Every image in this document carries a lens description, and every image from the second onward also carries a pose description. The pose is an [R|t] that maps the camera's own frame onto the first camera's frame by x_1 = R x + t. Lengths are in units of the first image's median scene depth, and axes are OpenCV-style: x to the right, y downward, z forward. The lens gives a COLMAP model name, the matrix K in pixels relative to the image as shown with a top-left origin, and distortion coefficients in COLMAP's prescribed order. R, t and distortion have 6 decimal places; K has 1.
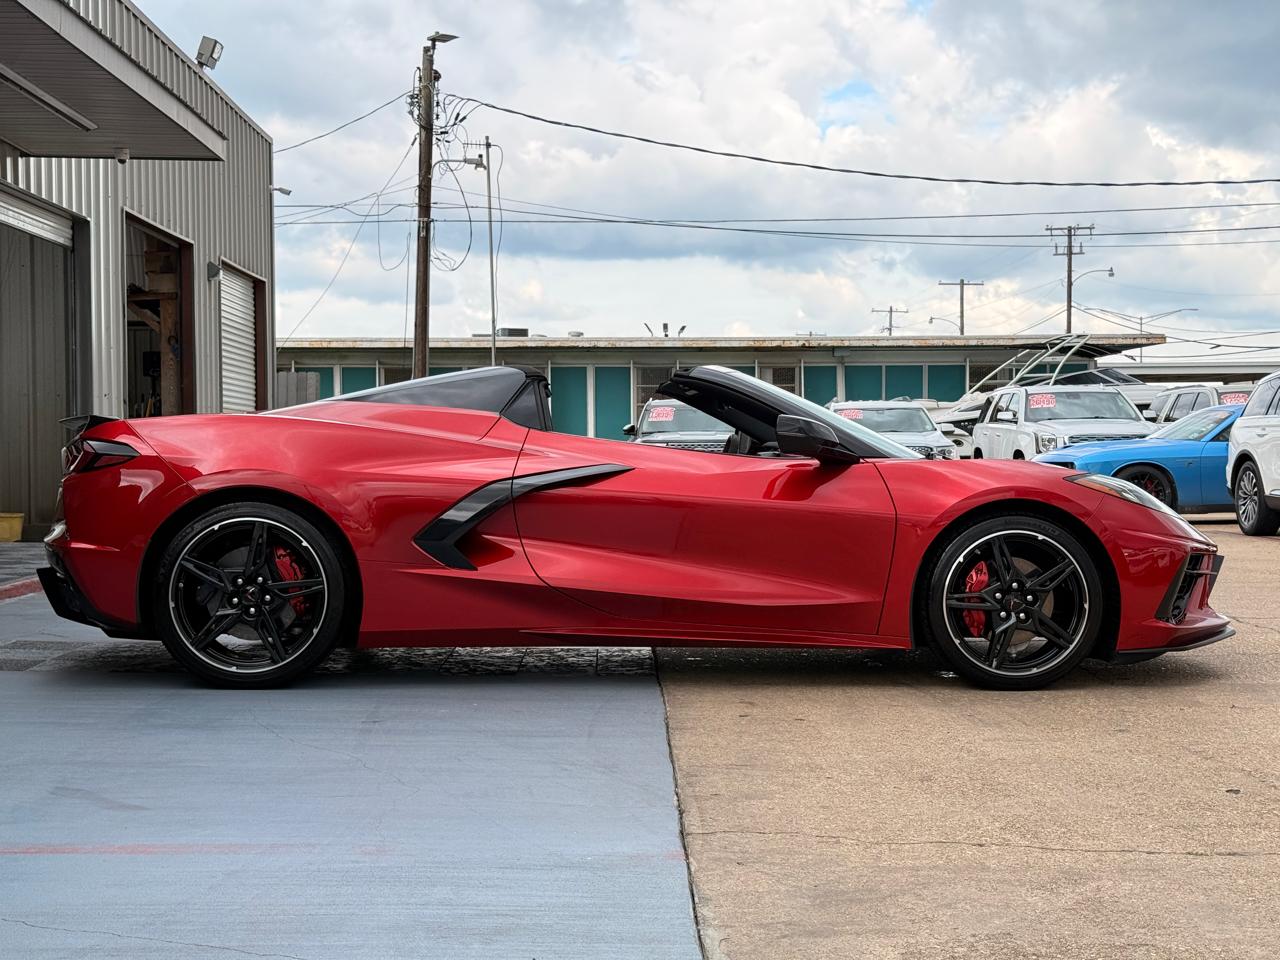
lens RADIAL K [[1790.2, 0, 640.0], [0, 1790.2, 480.0], [0, 0, 1]] dist [0.198126, -0.475695]
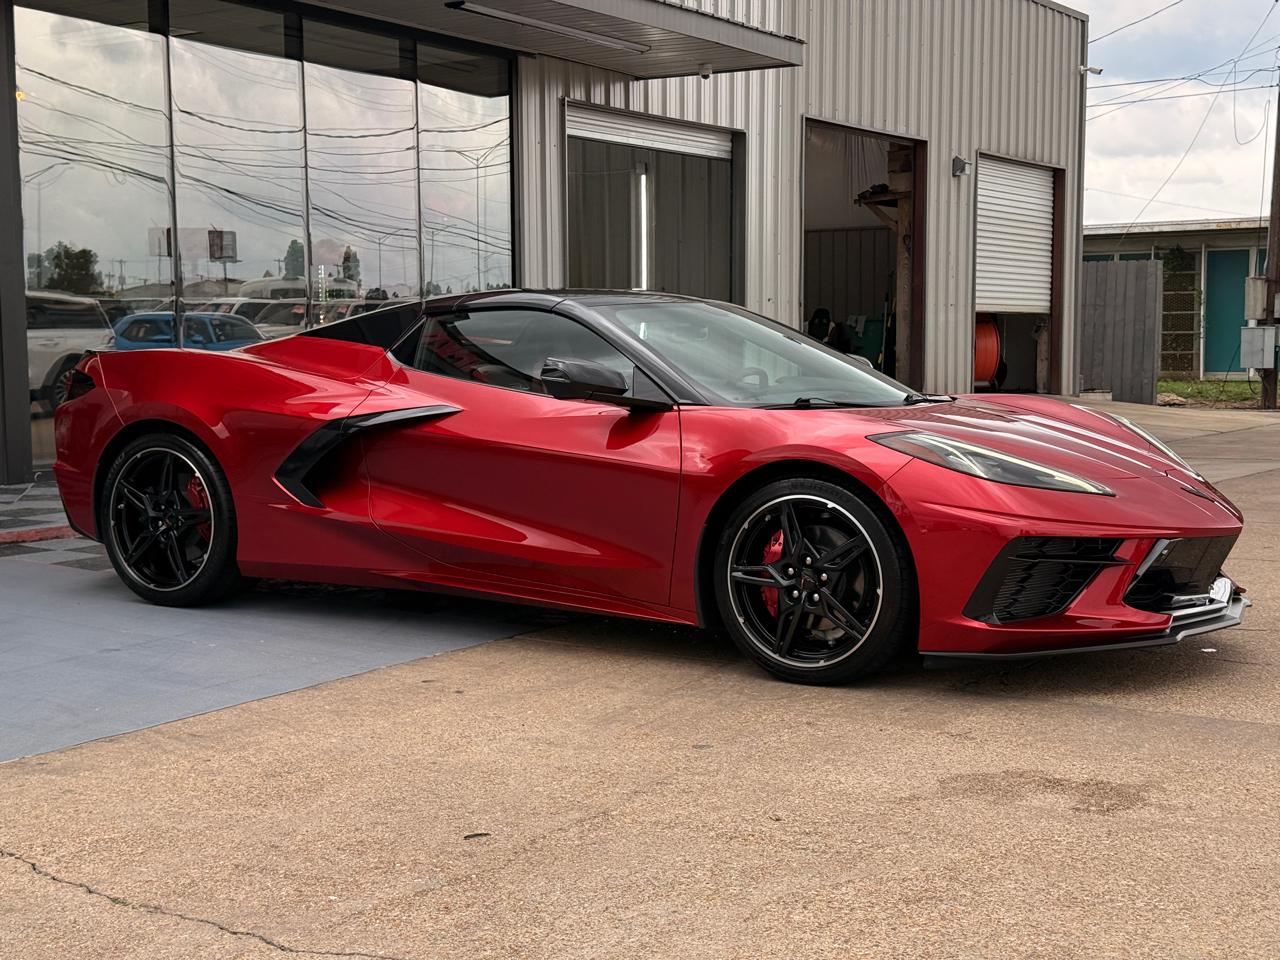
lens RADIAL K [[1790.2, 0, 640.0], [0, 1790.2, 480.0], [0, 0, 1]] dist [0.198126, -0.475695]
pose [[0.819947, 0.047438, -0.570470, 0.198701], [-0.009296, 0.997532, 0.069589, -0.011853], [0.572363, -0.051756, 0.818365, 0.086605]]
